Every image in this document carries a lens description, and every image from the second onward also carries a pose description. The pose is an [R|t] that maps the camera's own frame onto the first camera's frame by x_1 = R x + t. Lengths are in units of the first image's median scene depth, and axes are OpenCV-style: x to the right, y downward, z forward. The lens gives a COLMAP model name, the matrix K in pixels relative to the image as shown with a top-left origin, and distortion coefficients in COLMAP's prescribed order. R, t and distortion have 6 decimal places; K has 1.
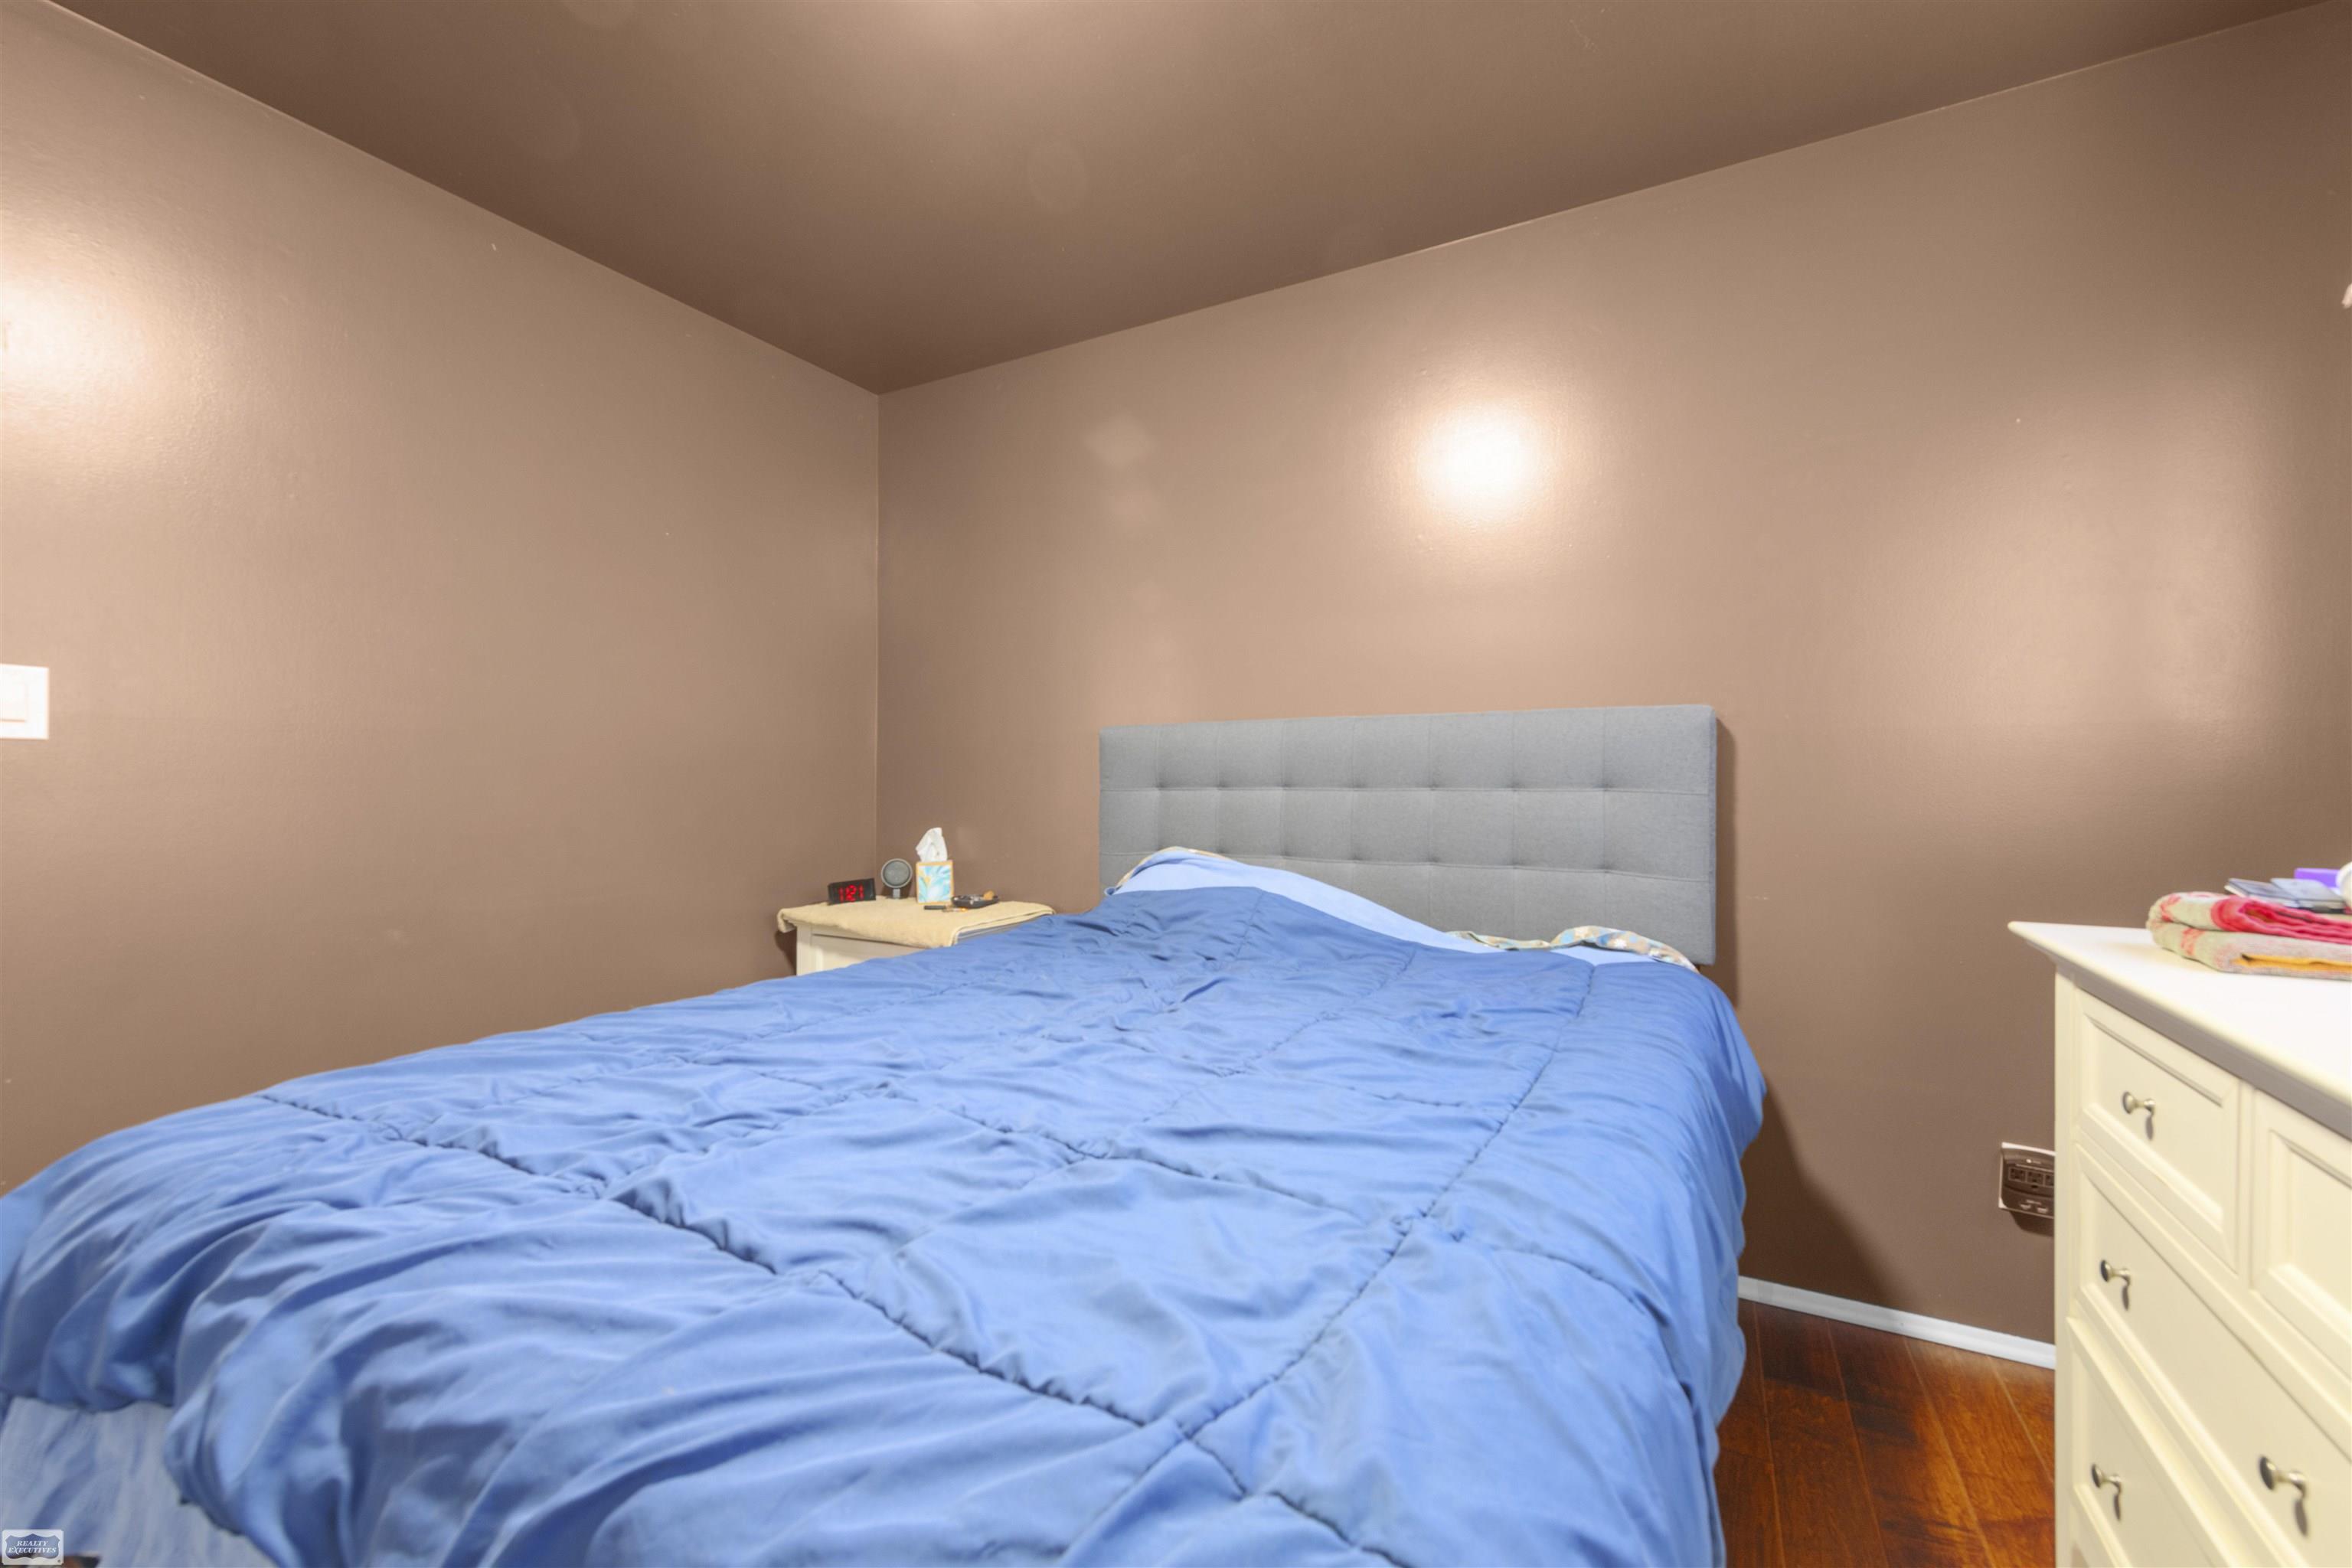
lens RADIAL K [[943.9, 0, 1179.3], [0, 943.9, 778.7], [0, 0, 1]] dist [0.012708, -0.000460]
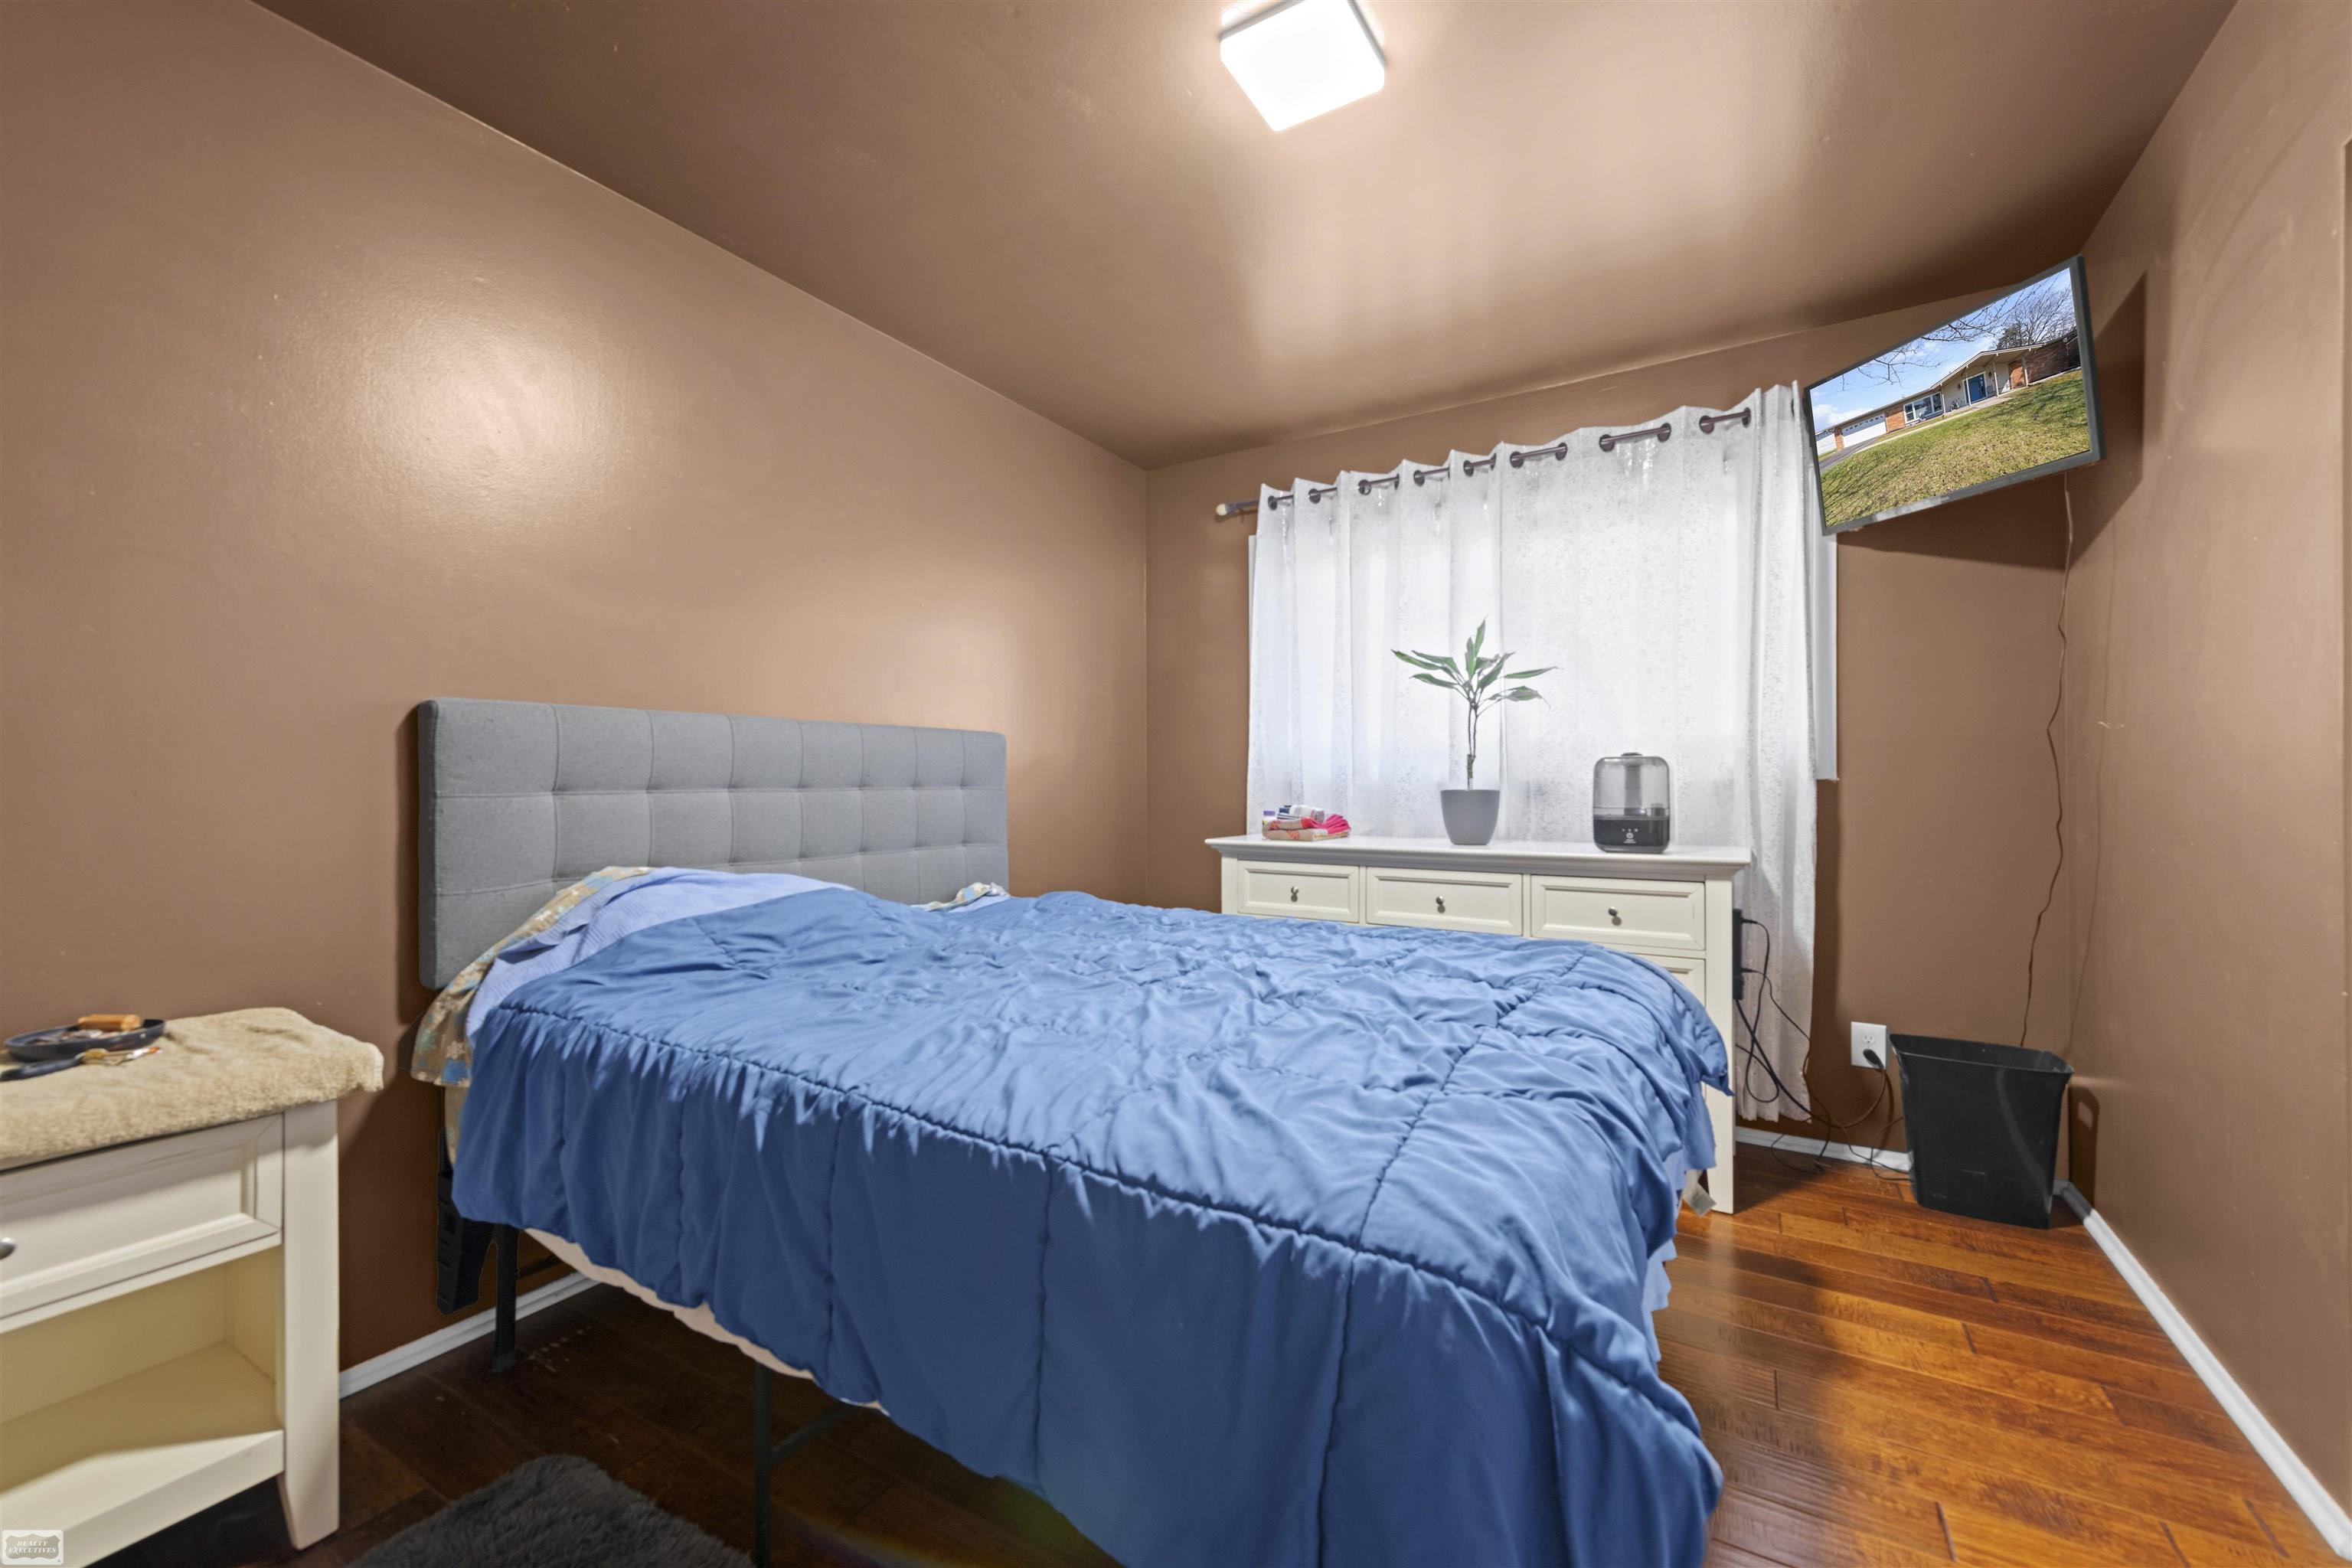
lens RADIAL K [[943.9, 0, 1179.3], [0, 943.9, 778.7], [0, 0, 1]] dist [0.012708, -0.000460]
pose [[0.021029, 0.001709, 0.999777, -0.860447], [-0.002402, 0.999996, -0.001659, -0.000564], [-0.999776, -0.002367, 0.021033, 0.571786]]
